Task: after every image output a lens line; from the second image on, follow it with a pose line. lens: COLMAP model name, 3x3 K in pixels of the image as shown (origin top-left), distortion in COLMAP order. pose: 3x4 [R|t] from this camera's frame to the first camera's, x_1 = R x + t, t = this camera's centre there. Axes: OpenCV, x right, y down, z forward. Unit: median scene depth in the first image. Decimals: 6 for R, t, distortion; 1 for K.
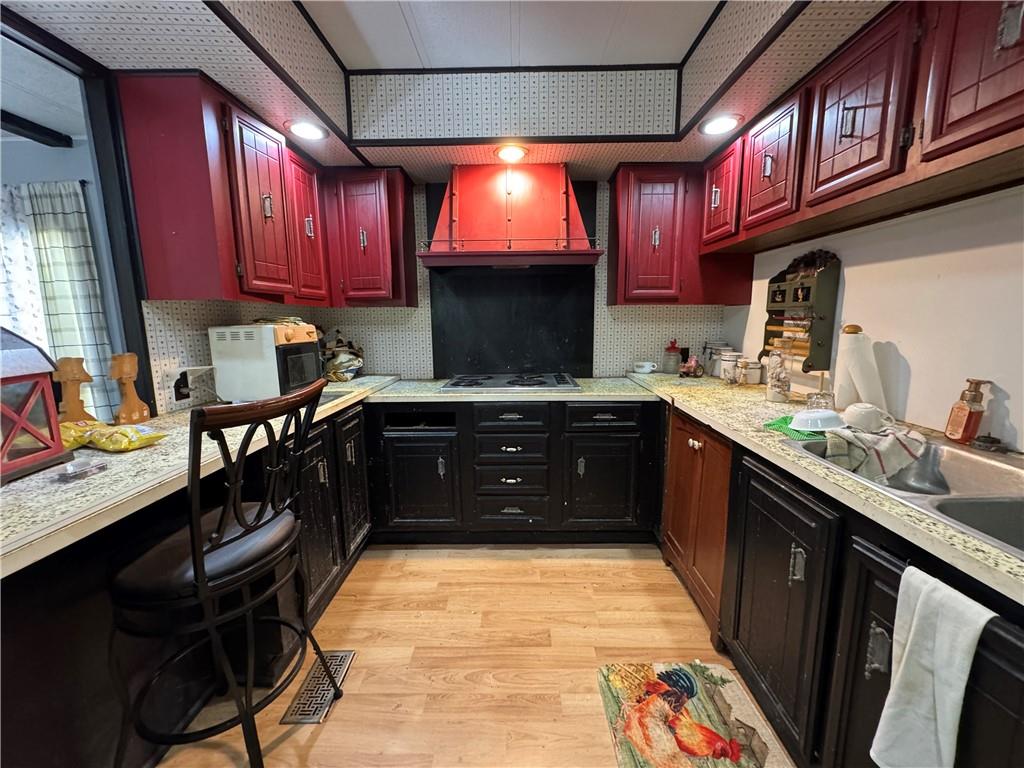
lens RADIAL K [[408.4, 0, 512.7], [0, 408.4, 381.3], [0, 0, 1]] dist [-0.002514, 0.000024]
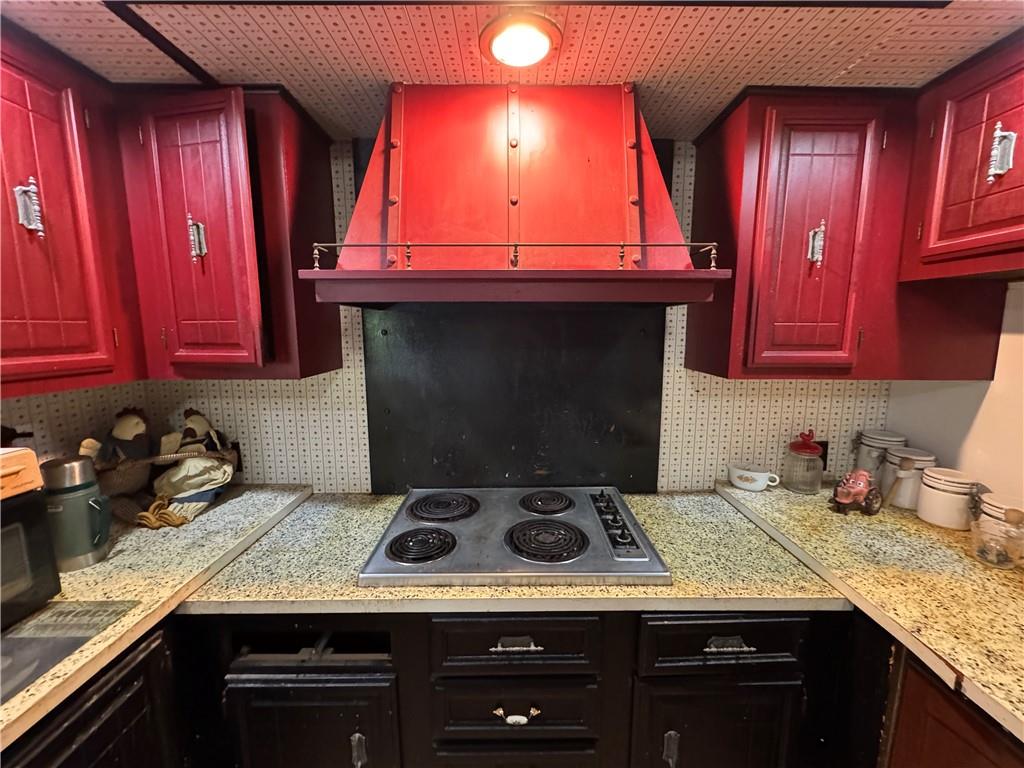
lens RADIAL K [[408.4, 0, 513.5], [0, 408.4, 381.5], [0, 0, 1]] dist [-0.002514, 0.000024]
pose [[0.999689, 0.004274, 0.024566, -0.018321], [-0.003708, 0.999728, -0.023046, -0.178600], [-0.024658, 0.022948, 0.999433, 0.531275]]
